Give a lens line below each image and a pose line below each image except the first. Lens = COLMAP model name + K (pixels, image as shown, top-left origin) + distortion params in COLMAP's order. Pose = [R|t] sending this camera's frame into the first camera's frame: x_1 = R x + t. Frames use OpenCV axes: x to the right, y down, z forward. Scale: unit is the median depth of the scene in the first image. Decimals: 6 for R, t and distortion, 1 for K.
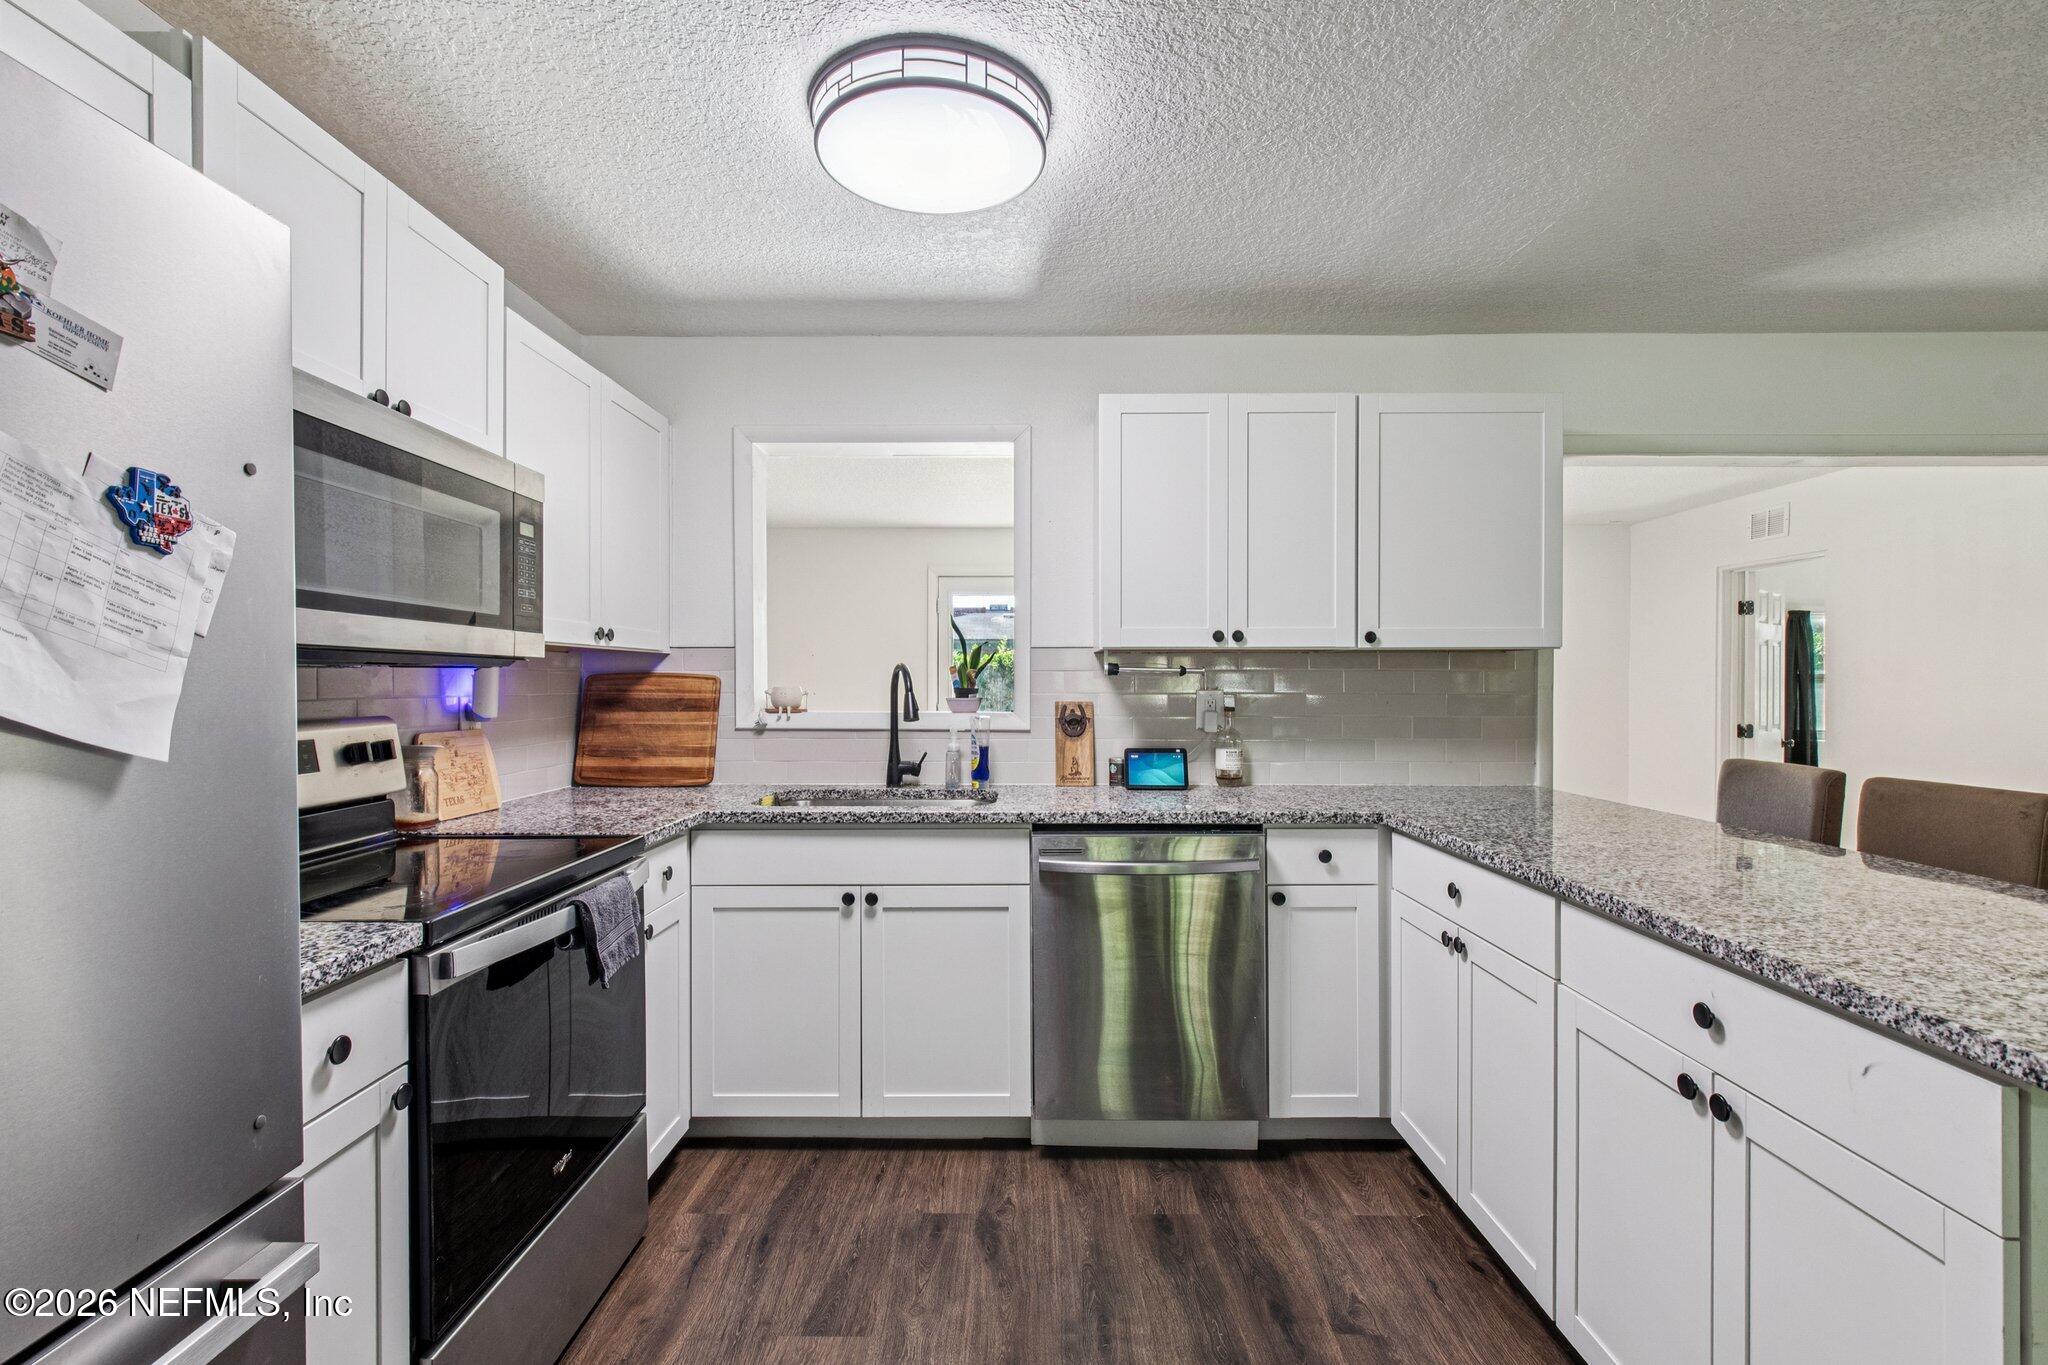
lens RADIAL K [[916.0, 0, 1019.6], [0, 916.0, 686.9], [0, 0, 1]] dist [0.004462, -0.003311]
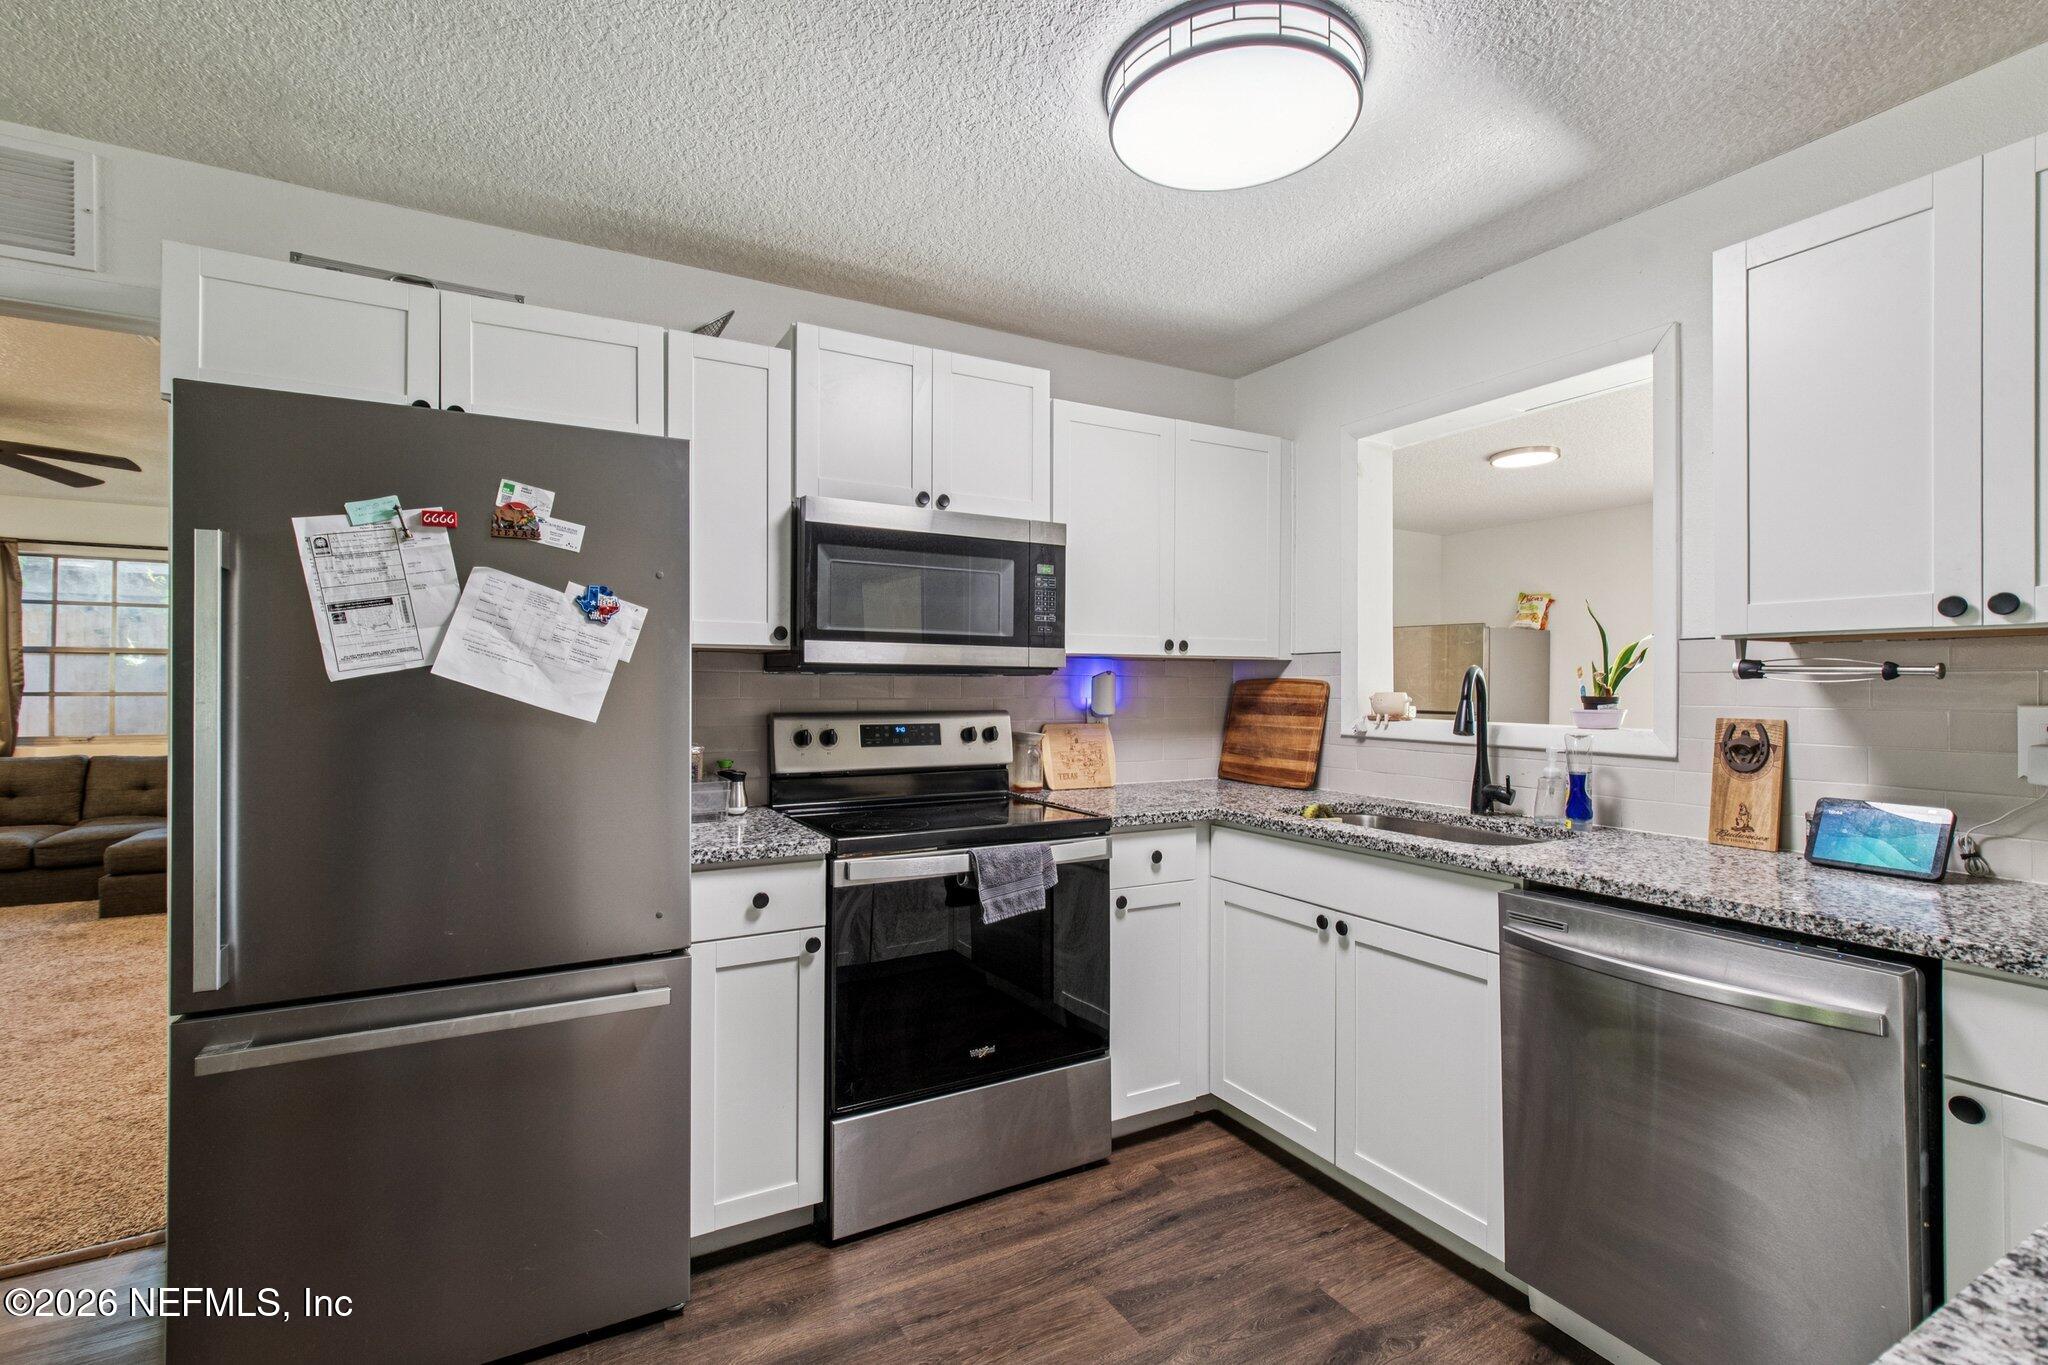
lens RADIAL K [[916.0, 0, 1016.9], [0, 916.0, 682.3], [0, 0, 1]] dist [0.004462, -0.003311]
pose [[0.491277, -0.001434, -0.871002, 0.463443], [-0.008696, 0.999941, -0.006552, -0.001862], [0.870960, 0.010793, 0.491235, 0.270098]]
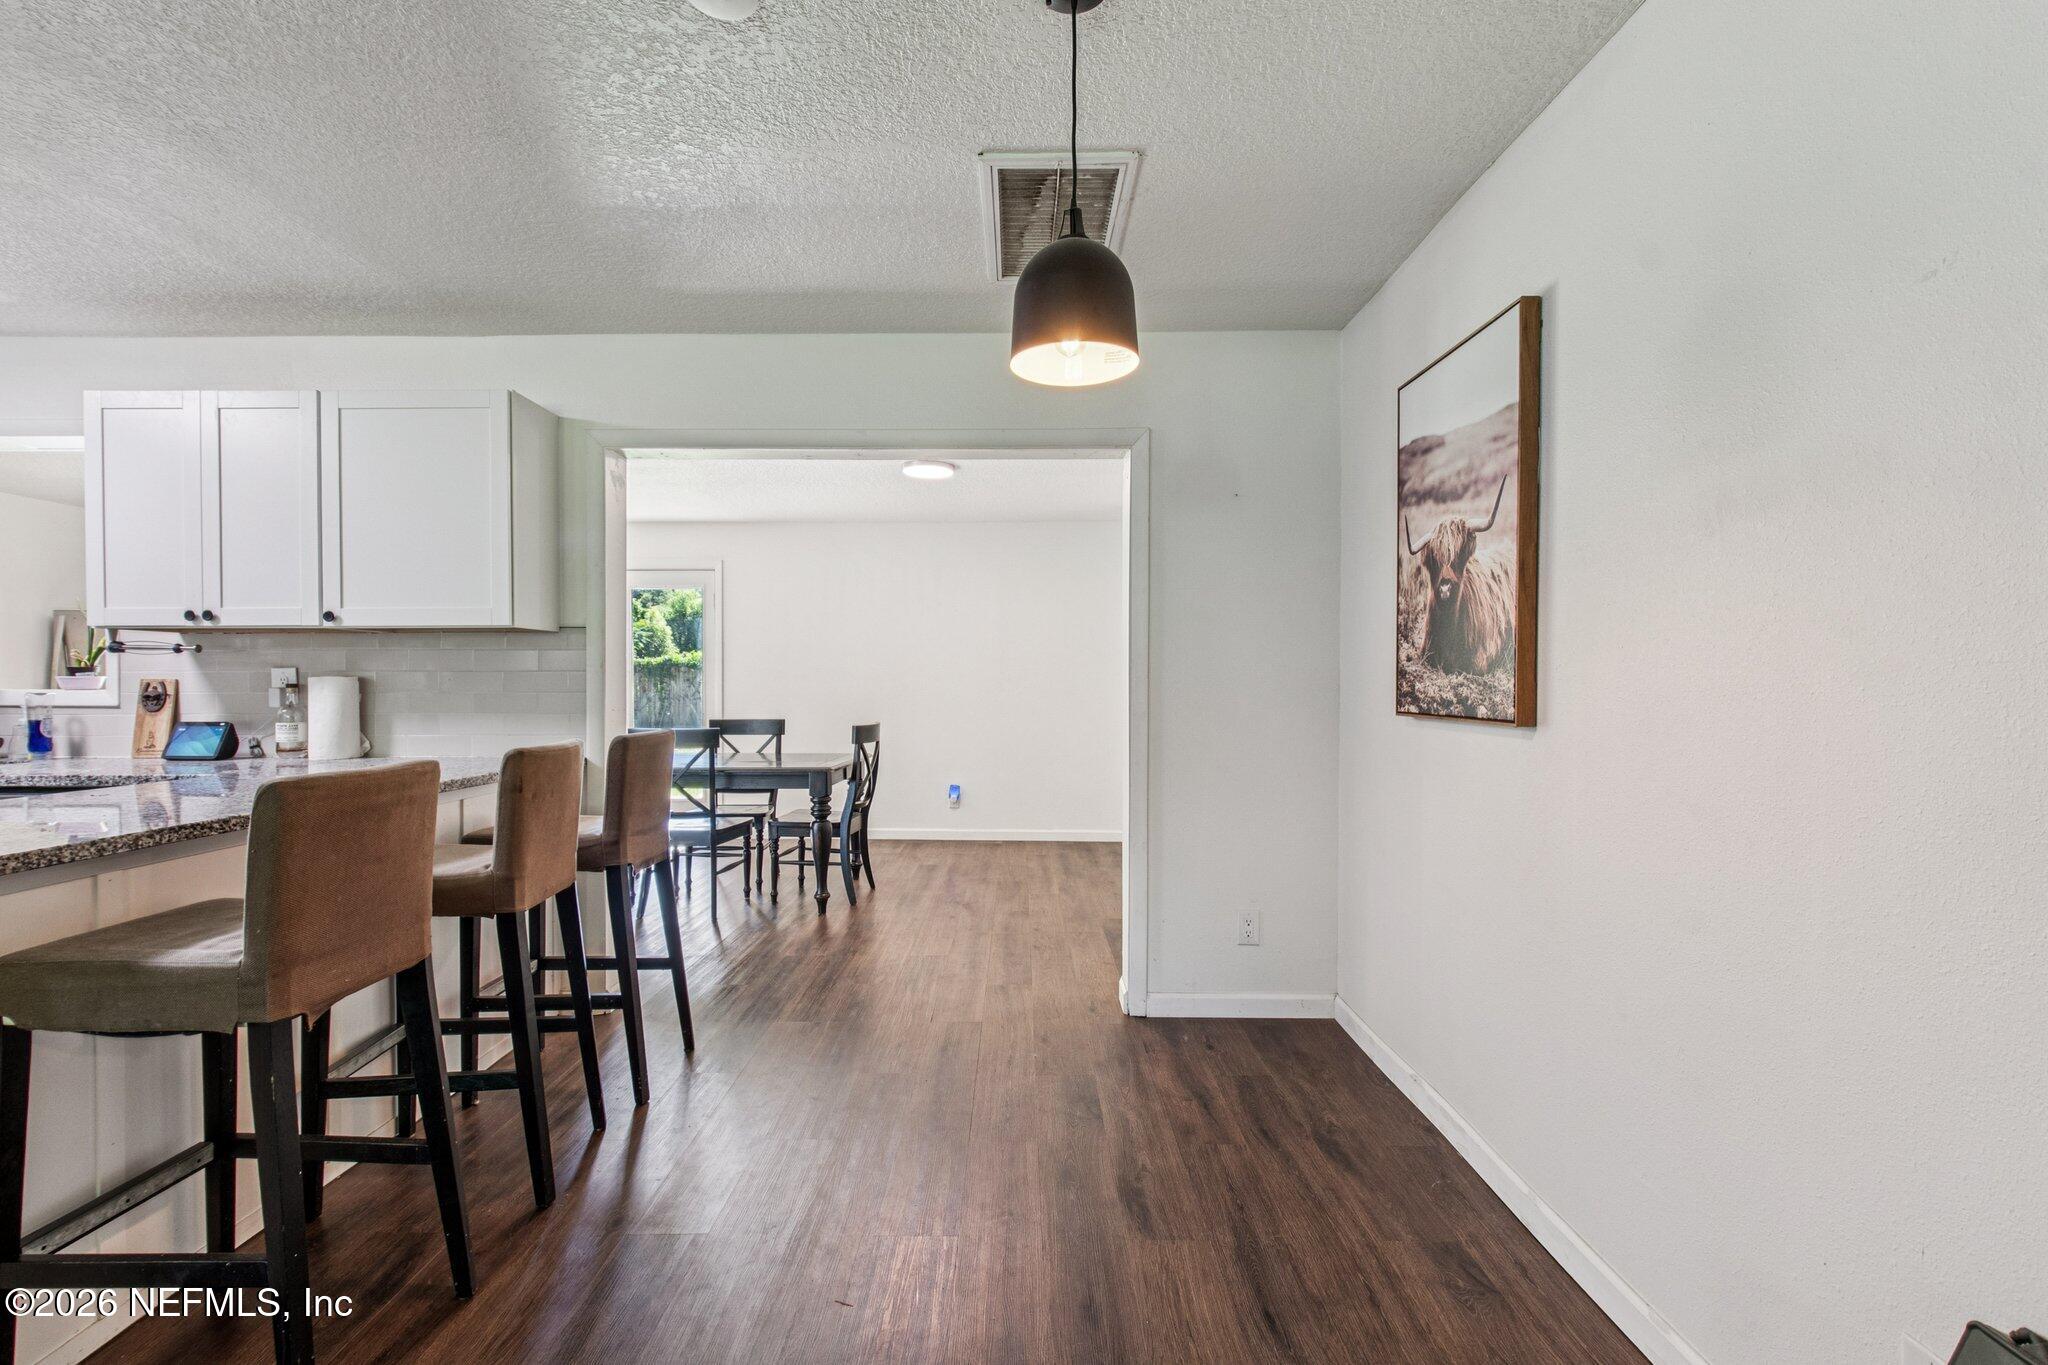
lens RADIAL K [[916.0, 0, 1022.8], [0, 916.0, 692.0], [0, 0, 1]] dist [0.004462, -0.003311]
pose [[0.999997, -0.001050, 0.002016, 1.319194], [0.001041, 0.999990, 0.004395, 0.033961], [-0.002020, -0.004393, 0.999988, -0.088472]]
